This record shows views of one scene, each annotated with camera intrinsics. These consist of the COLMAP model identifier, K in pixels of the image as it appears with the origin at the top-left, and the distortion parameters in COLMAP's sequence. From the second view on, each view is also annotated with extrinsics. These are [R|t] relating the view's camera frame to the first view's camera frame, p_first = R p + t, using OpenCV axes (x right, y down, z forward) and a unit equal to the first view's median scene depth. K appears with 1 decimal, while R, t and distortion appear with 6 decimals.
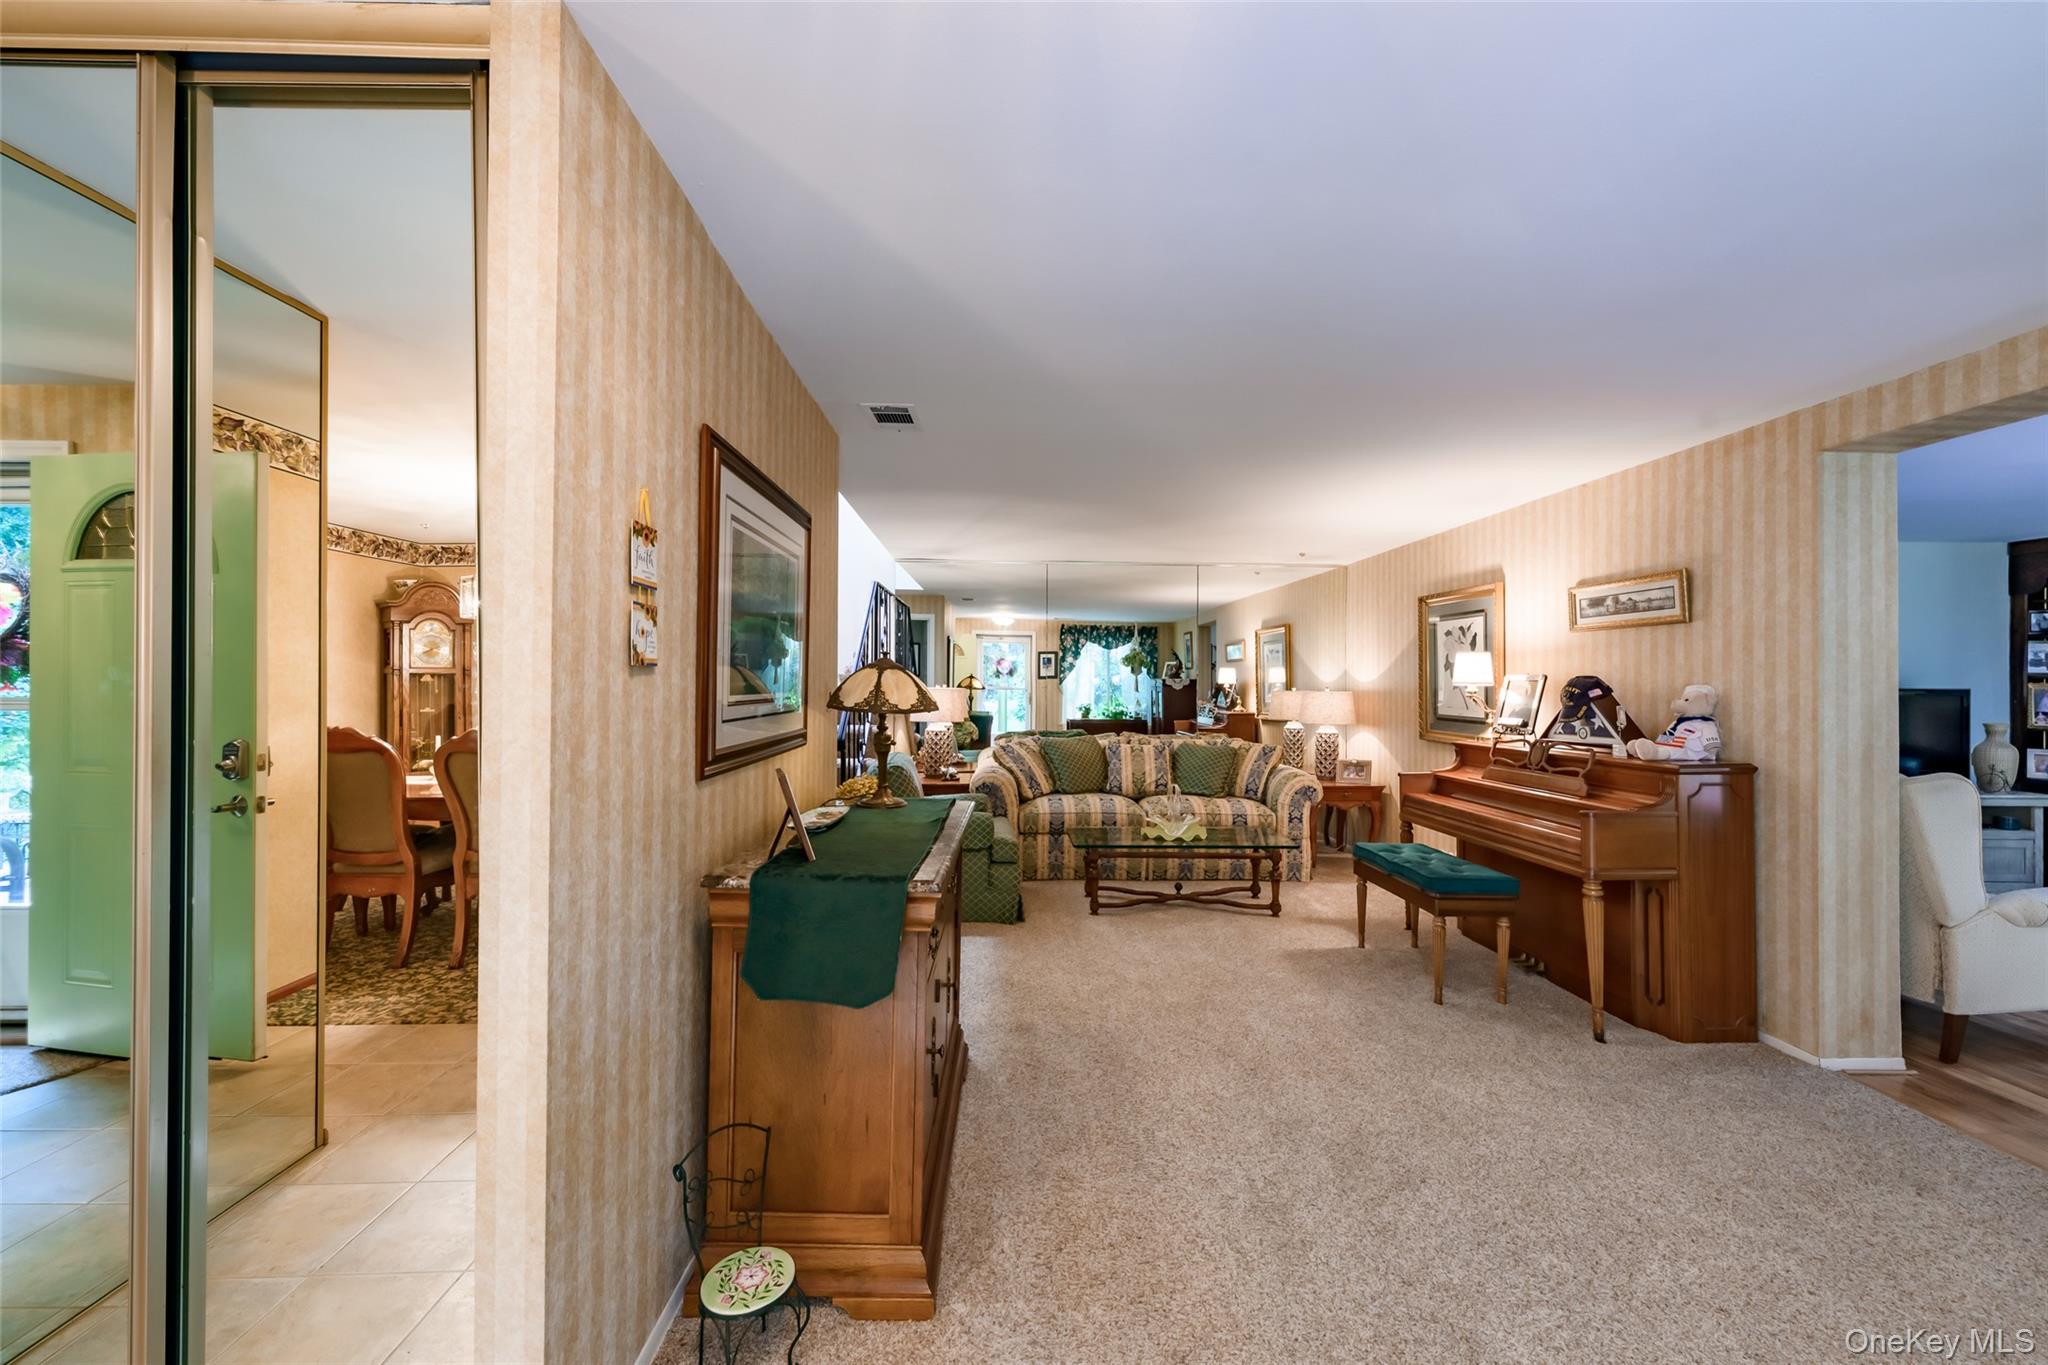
lens RADIAL K [[803.5, 0, 1024.0], [0, 803.5, 682.5], [0, 0, 1]] dist [0.001249, -0.000117]
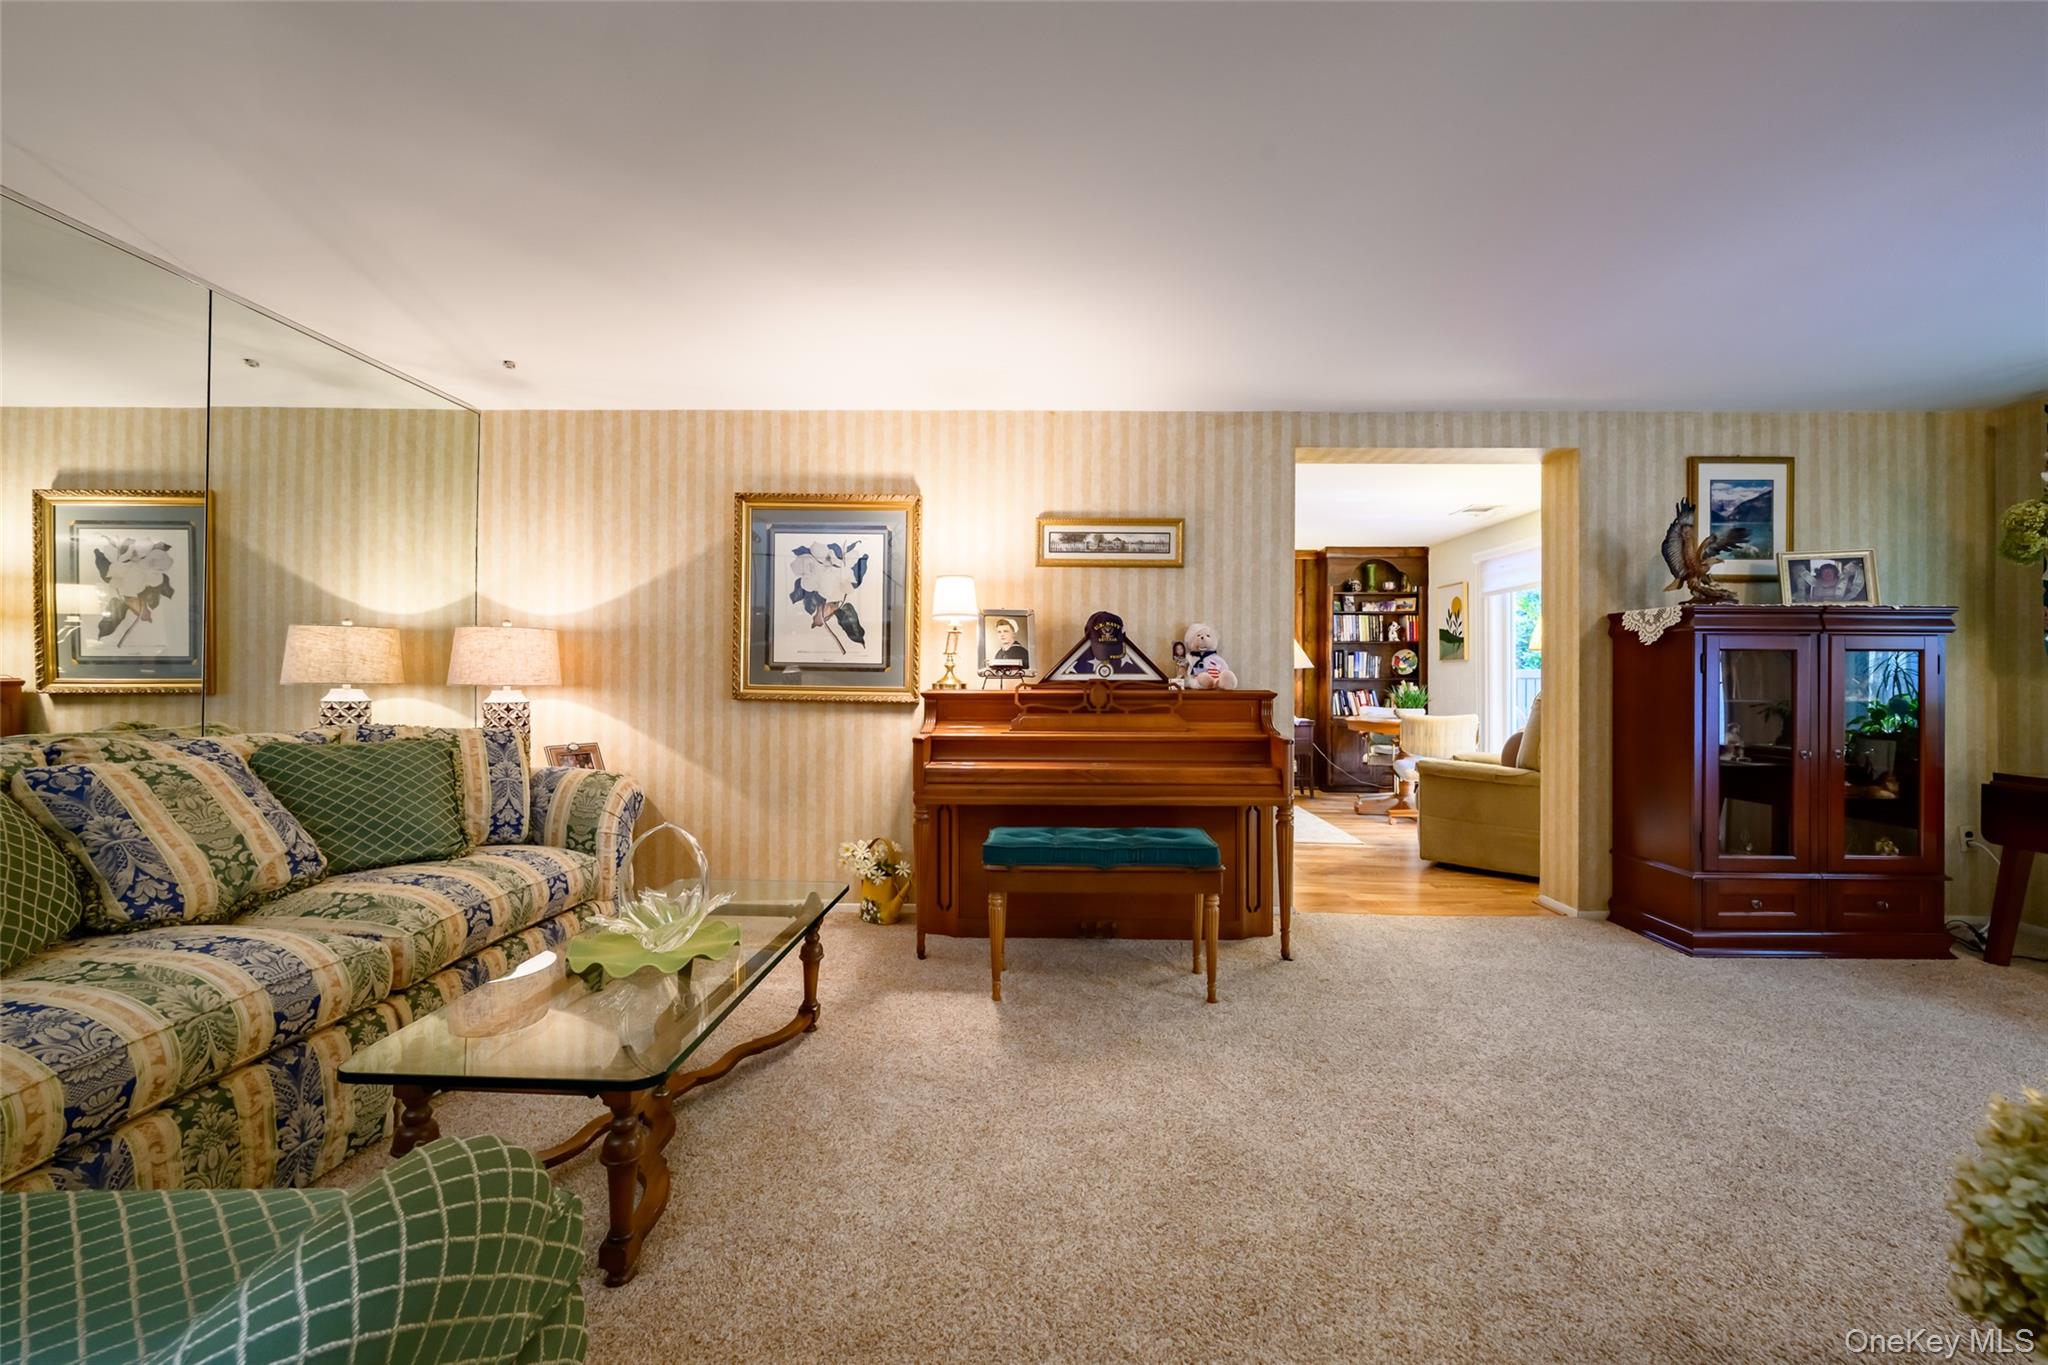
lens RADIAL K [[820.8, 0, 1031.5], [0, 820.8, 675.7], [0, 0, 1]] dist [0.000530, 0.000162]
pose [[0.045611, -0.006923, 0.998935, -0.297078], [-0.009276, 0.999930, 0.007353, 0.063402], [-0.998916, -0.009601, 0.045544, 1.066373]]
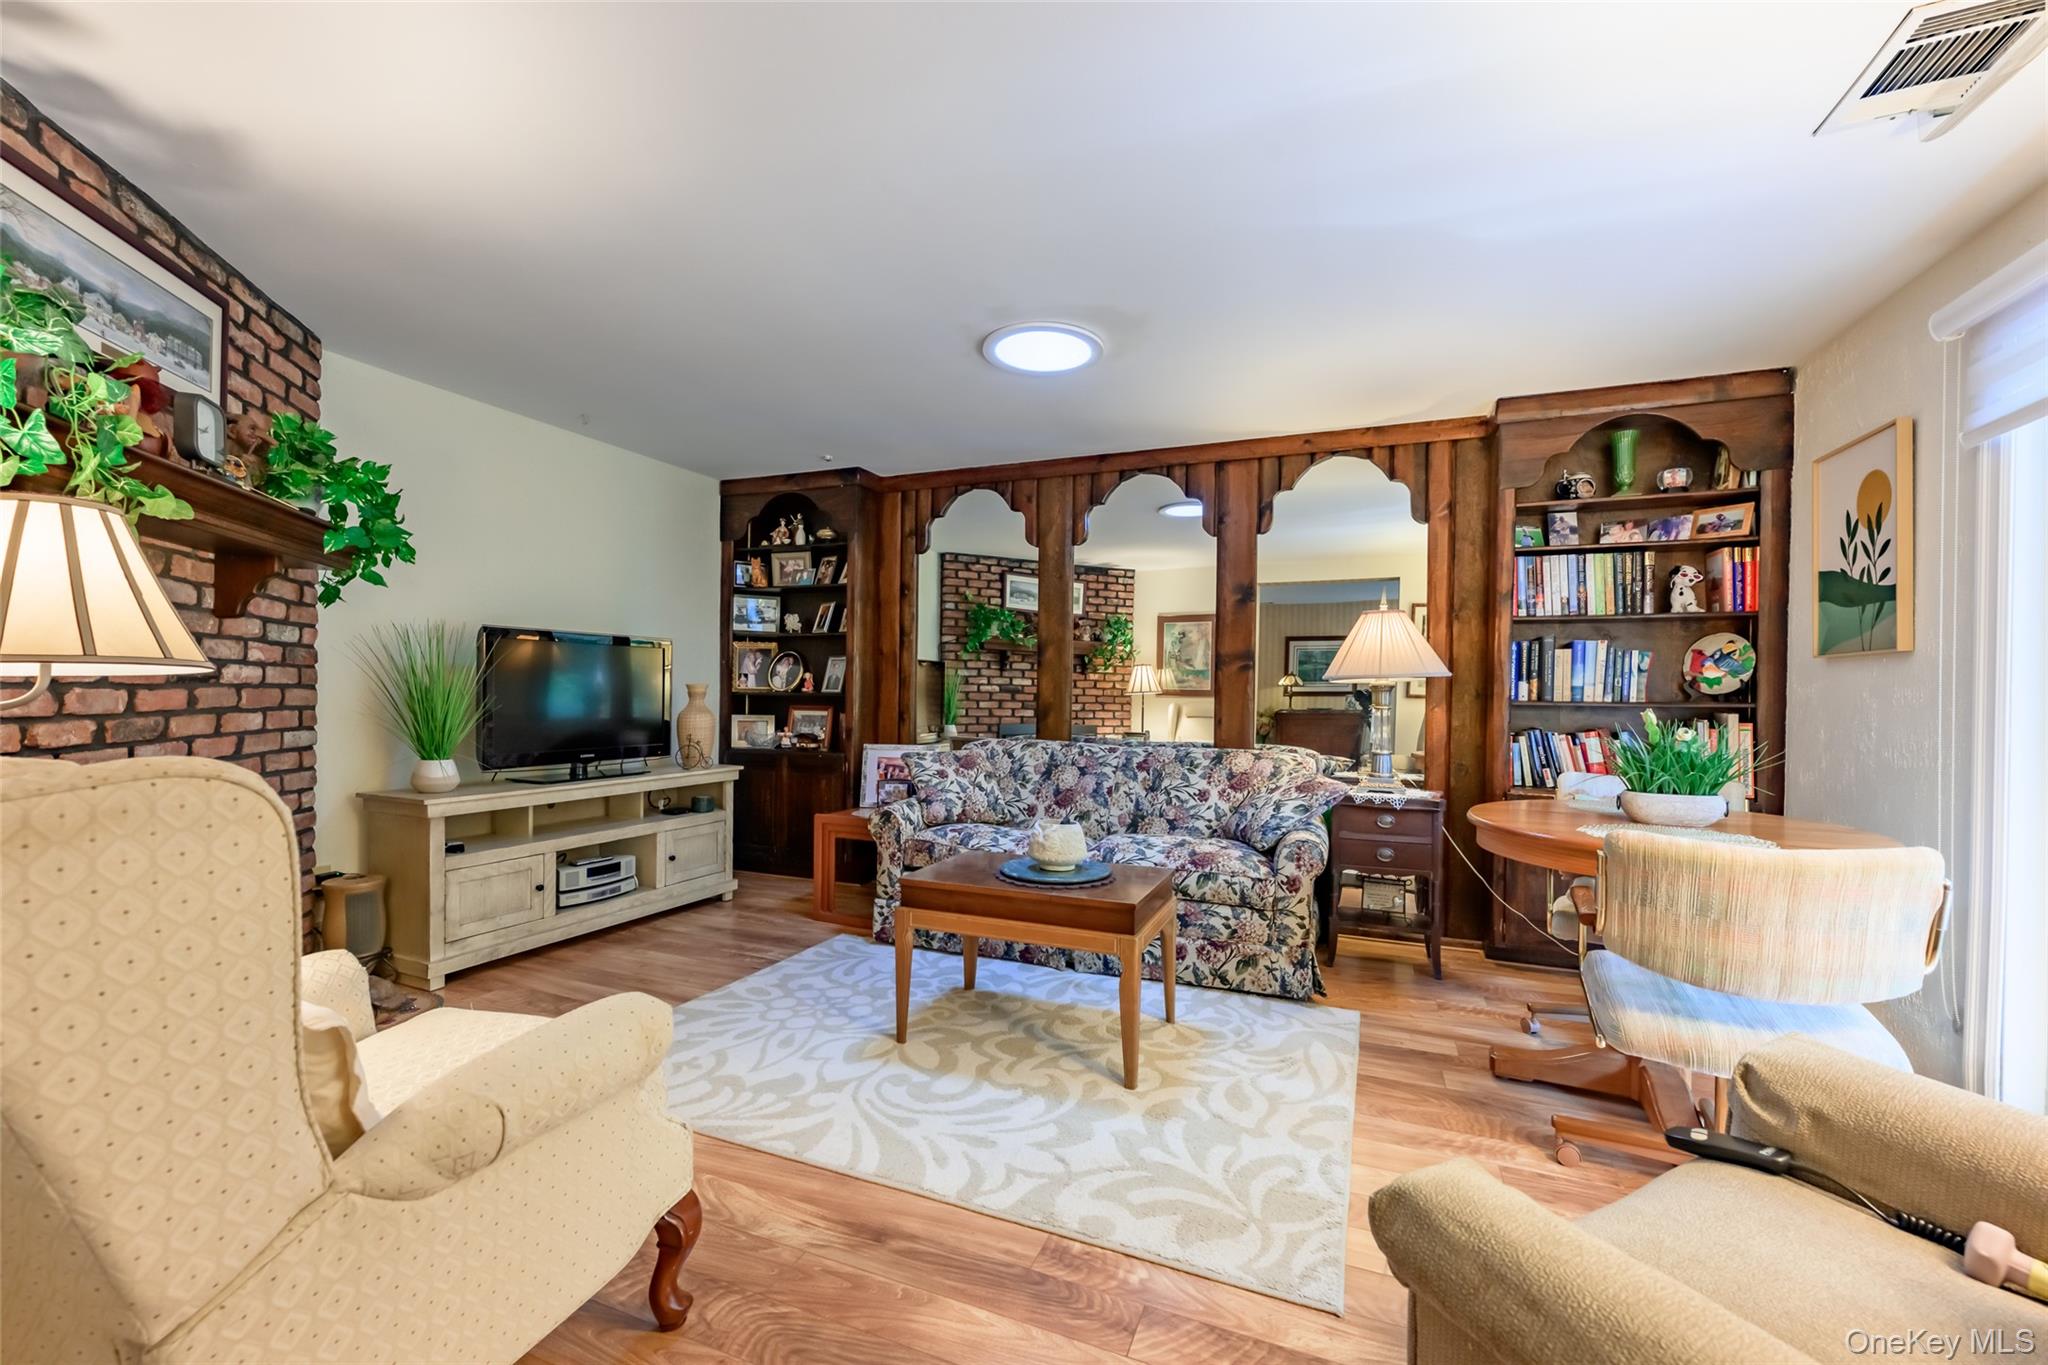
lens RADIAL K [[822.4, 0, 1028.9], [0, 822.4, 702.5], [0, 0, 1]] dist [-0.000846, 0.000225]
pose [[0.399081, -0.013184, 0.916821, 0.815450], [-0.014151, 0.999689, 0.020536, 0.068240], [-0.916807, -0.021170, 0.398770, 0.503099]]
